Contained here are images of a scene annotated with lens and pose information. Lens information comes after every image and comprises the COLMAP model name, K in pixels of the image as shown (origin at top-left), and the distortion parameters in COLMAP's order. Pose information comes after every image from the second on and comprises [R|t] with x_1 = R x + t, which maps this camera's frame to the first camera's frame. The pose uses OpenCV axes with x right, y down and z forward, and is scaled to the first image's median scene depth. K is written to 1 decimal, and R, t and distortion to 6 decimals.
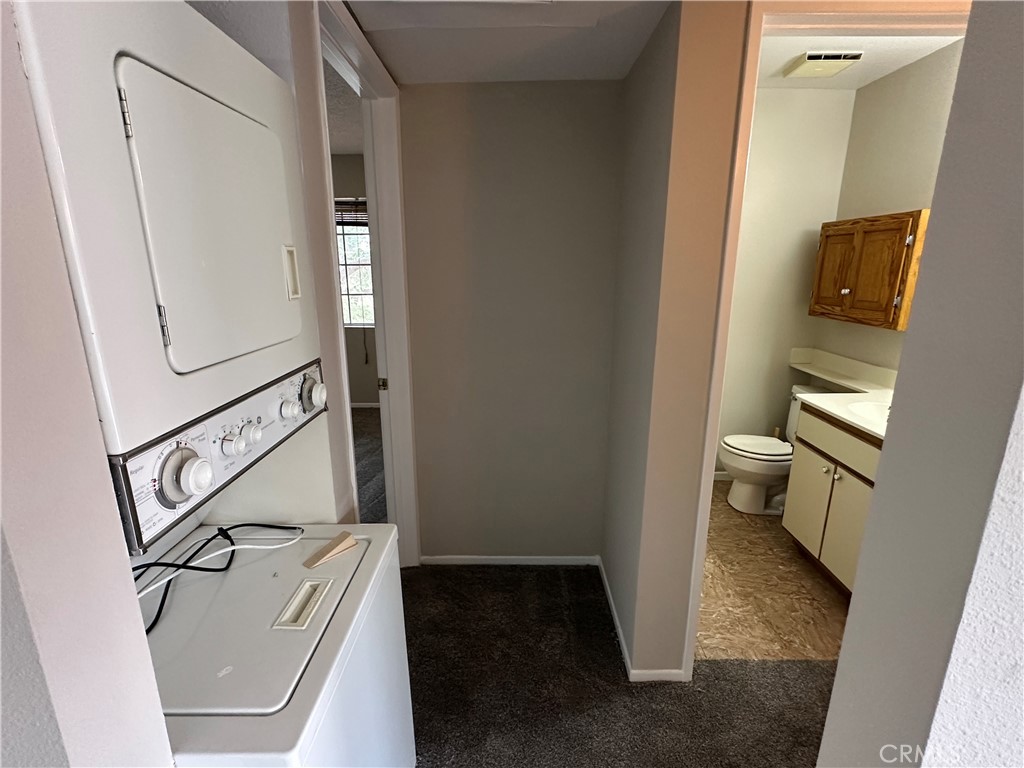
lens RADIAL K [[485.4, 0, 509.3], [0, 485.4, 384.2], [0, 0, 1]] dist [-0.003390, -0.000369]
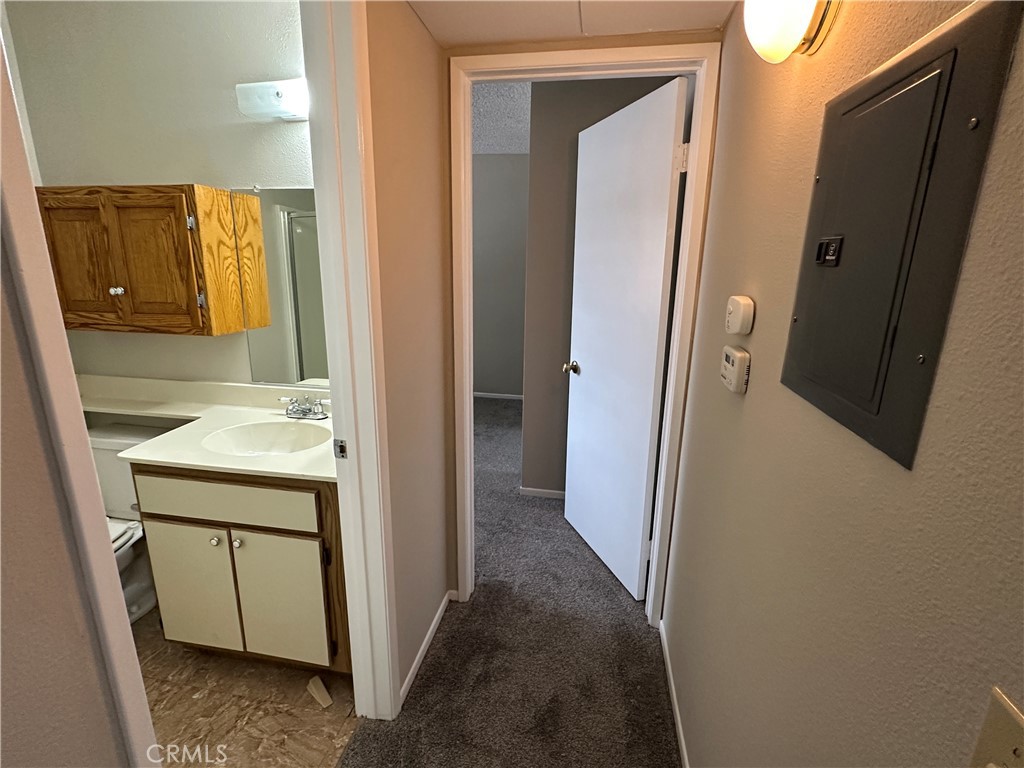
lens RADIAL K [[485.4, 0, 509.3], [0, 485.4, 384.2], [0, 0, 1]] dist [-0.003390, -0.000369]
pose [[0.162782, -0.244808, 0.955809, 0.087993], [0.223564, 0.952686, 0.205933, -0.087098], [-0.961000, 0.180162, 0.209811, 0.357993]]
